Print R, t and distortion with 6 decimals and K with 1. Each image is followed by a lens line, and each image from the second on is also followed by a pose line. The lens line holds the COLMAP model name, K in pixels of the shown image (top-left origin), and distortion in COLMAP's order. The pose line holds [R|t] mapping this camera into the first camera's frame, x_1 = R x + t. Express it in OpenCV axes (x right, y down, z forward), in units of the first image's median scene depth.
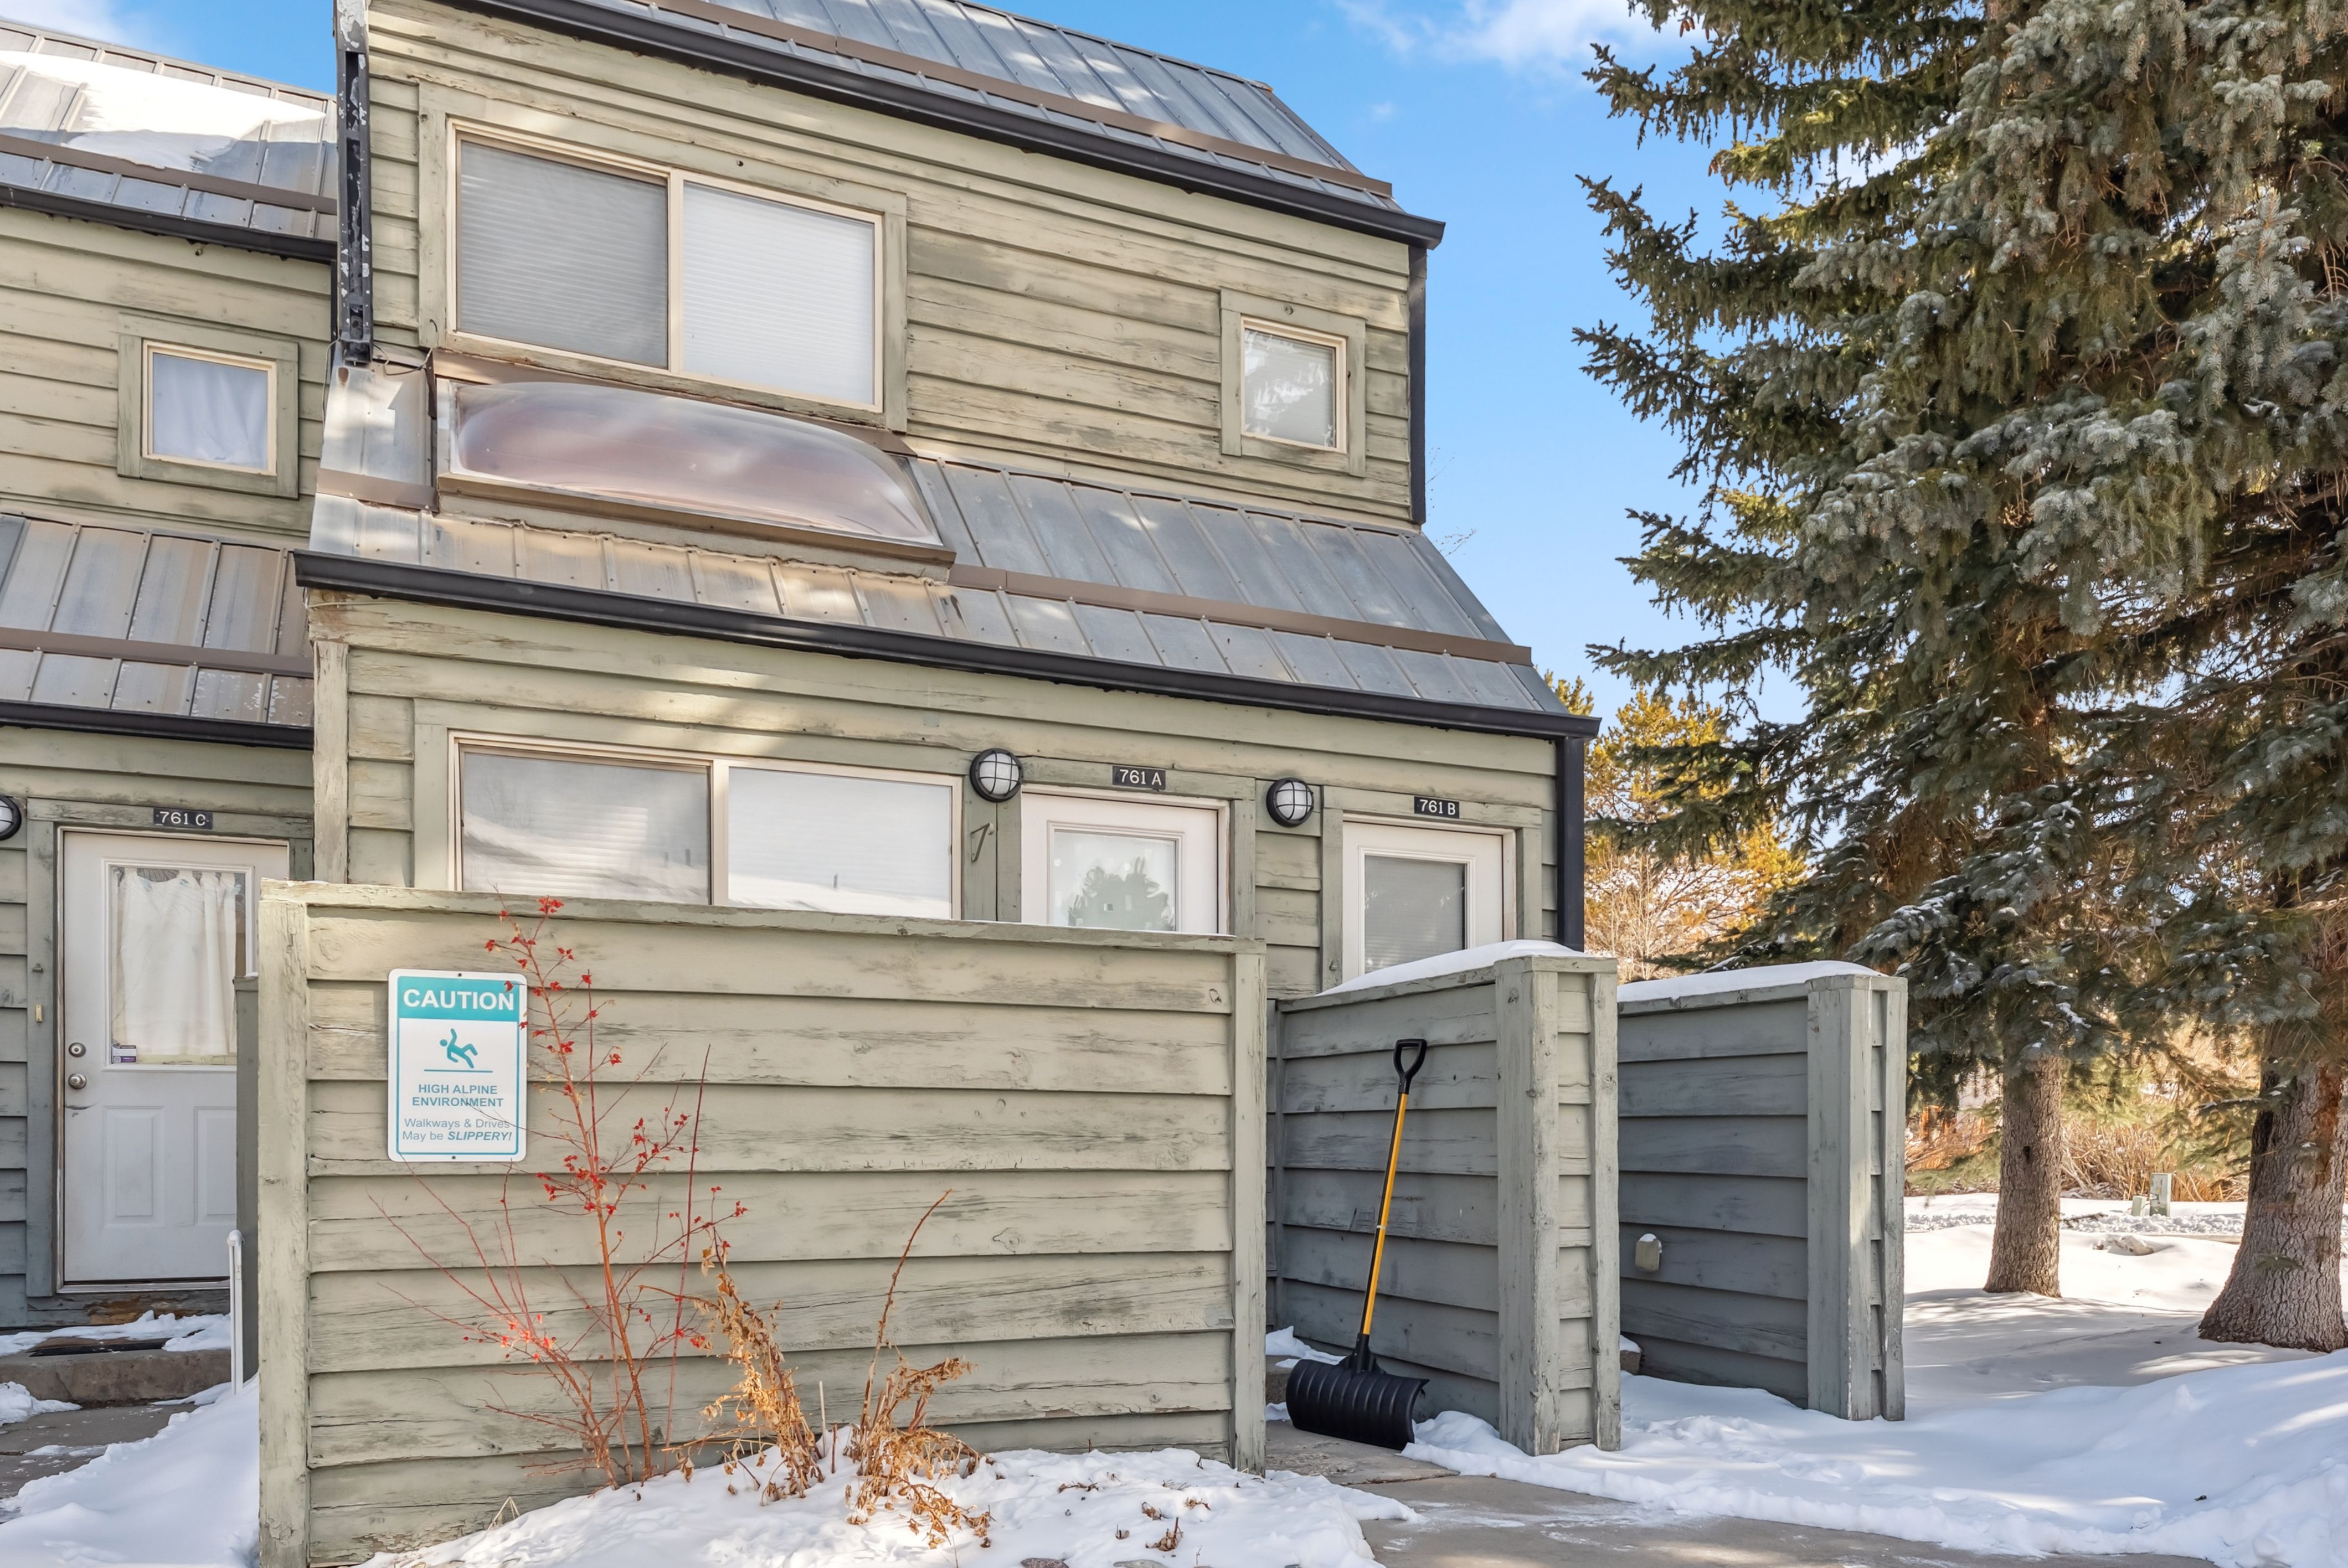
lens RADIAL K [[1615.6, 0, 1148.3], [0, 1615.6, 1152.0], [0, 0, 1]] dist [0.004571, -0.002879]
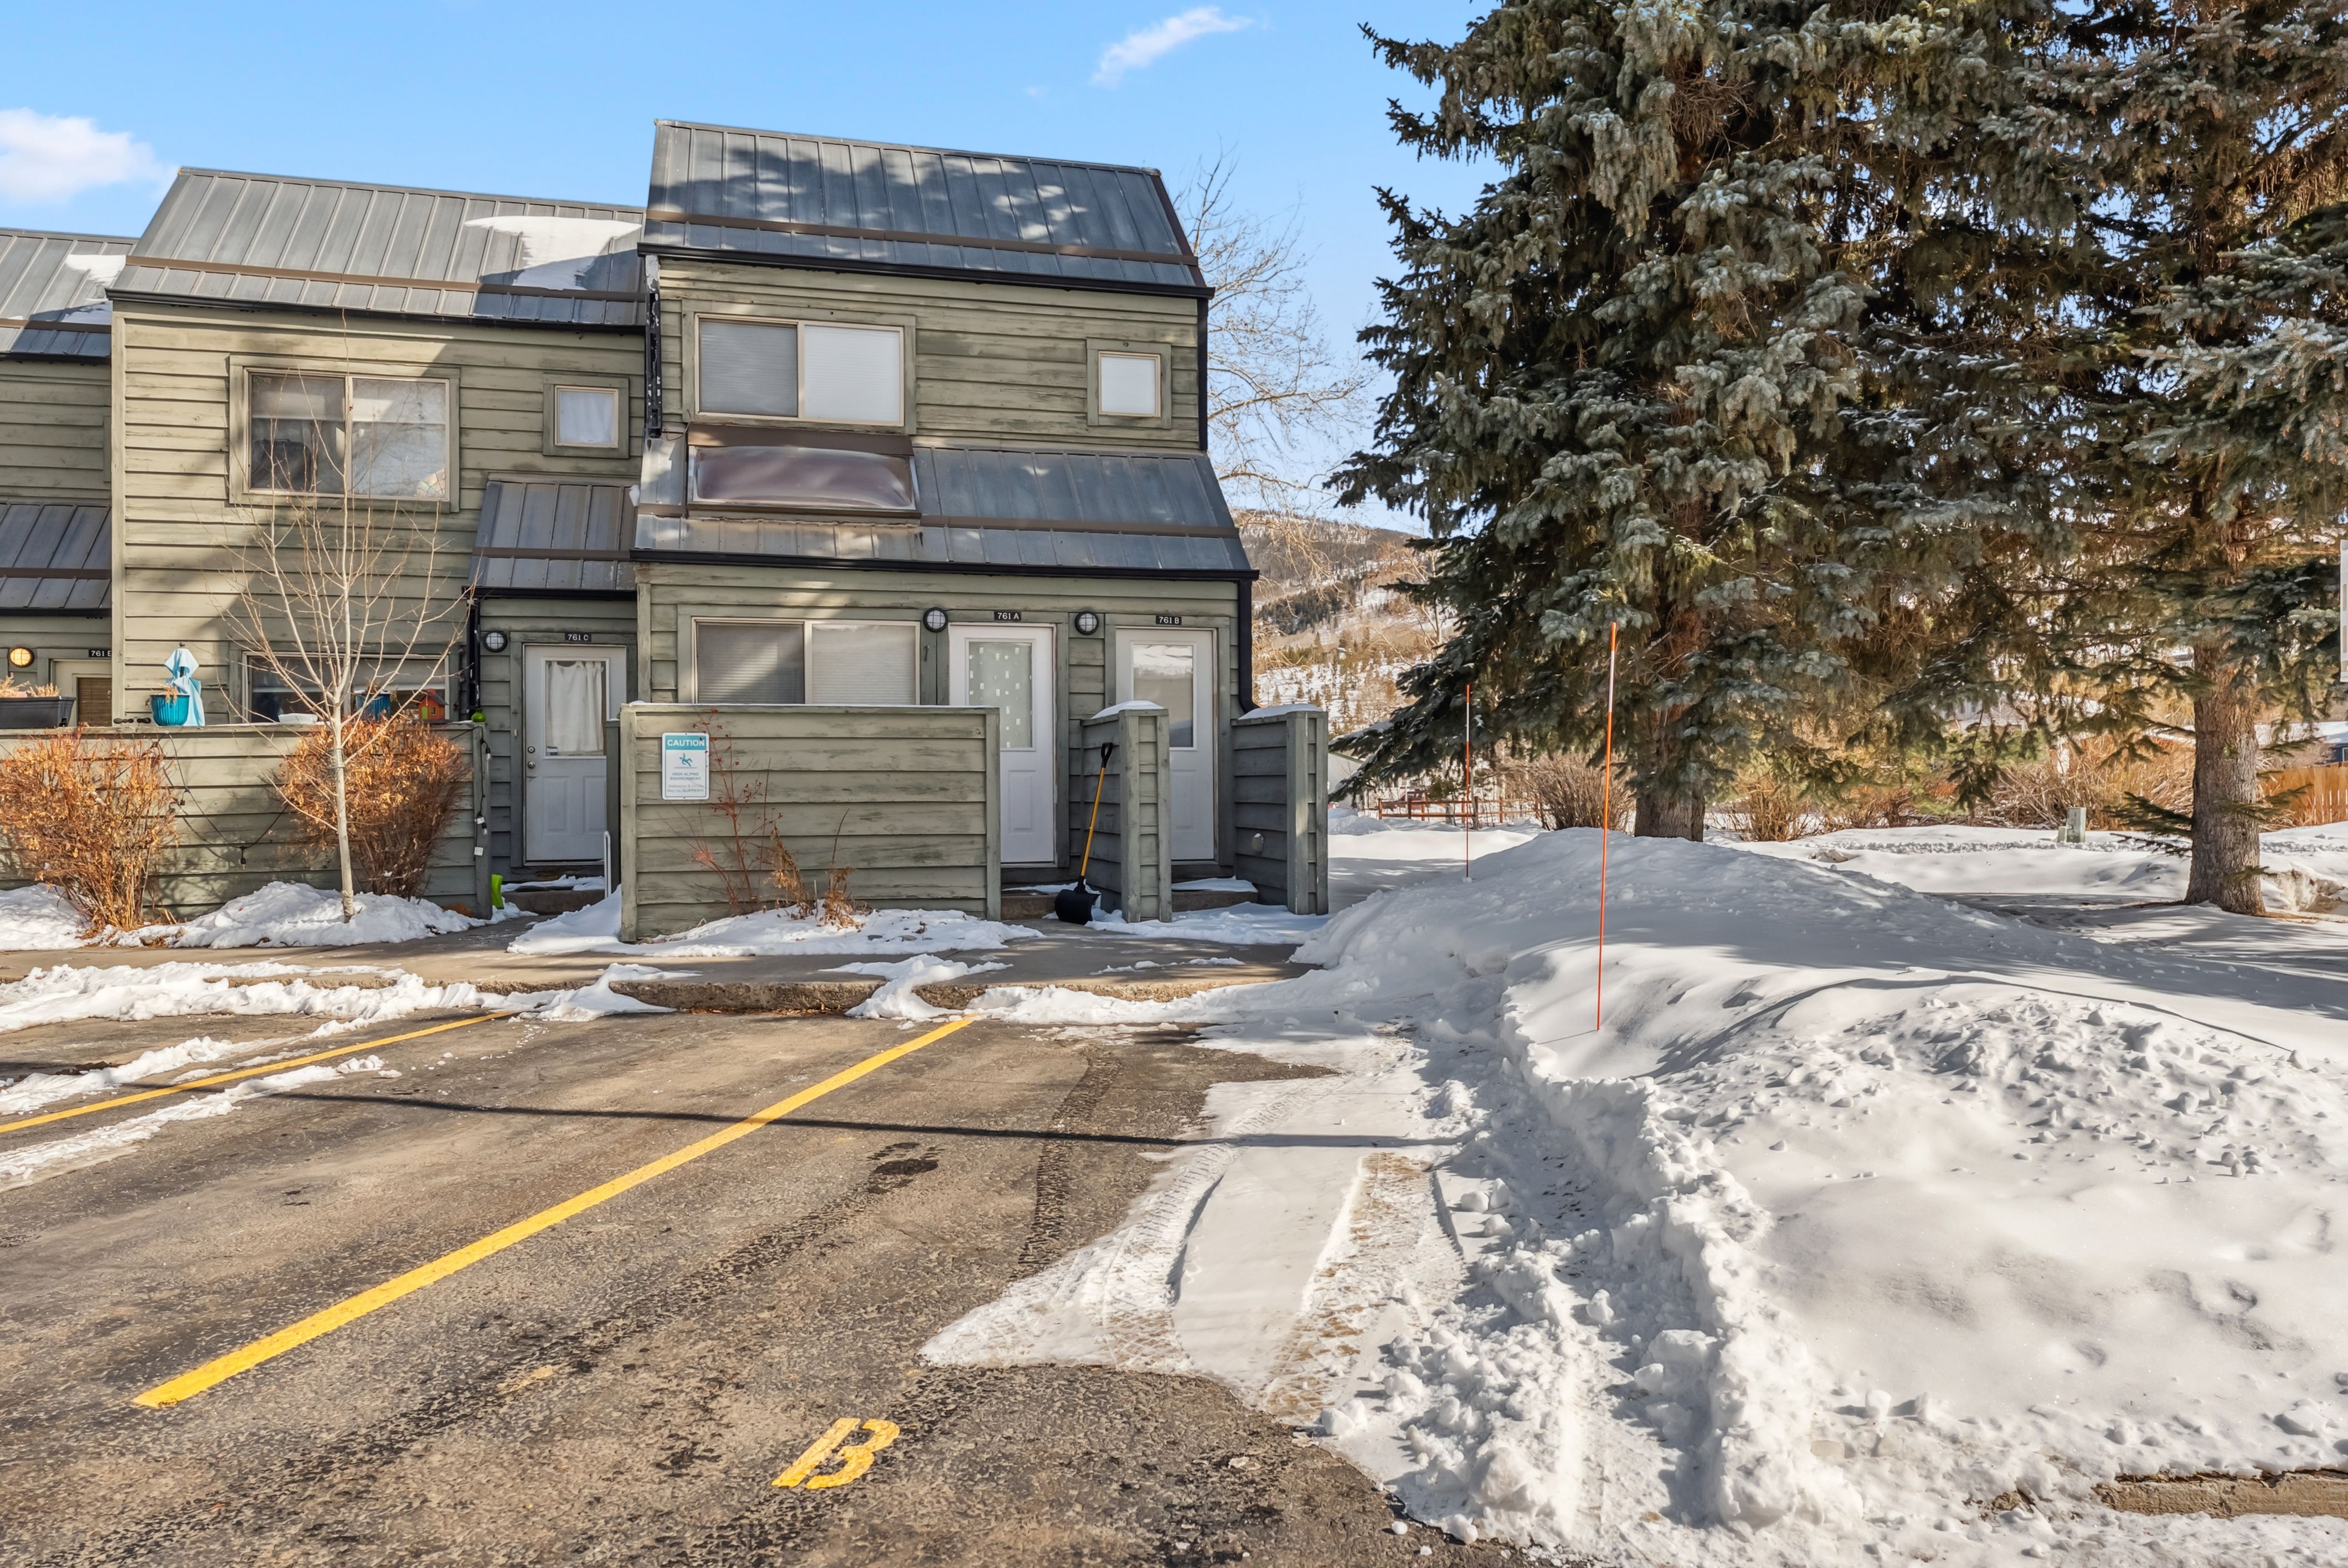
lens RADIAL K [[1584.3, 0, 1174.0], [0, 1584.3, 784.0], [0, 0, 1]] dist [0.002416, -0.002344]
pose [[0.988953, -0.008499, -0.147982, 0.468914], [0.007094, 0.999925, -0.010016, 0.007301], [0.148056, 0.008855, 0.988939, -0.916288]]
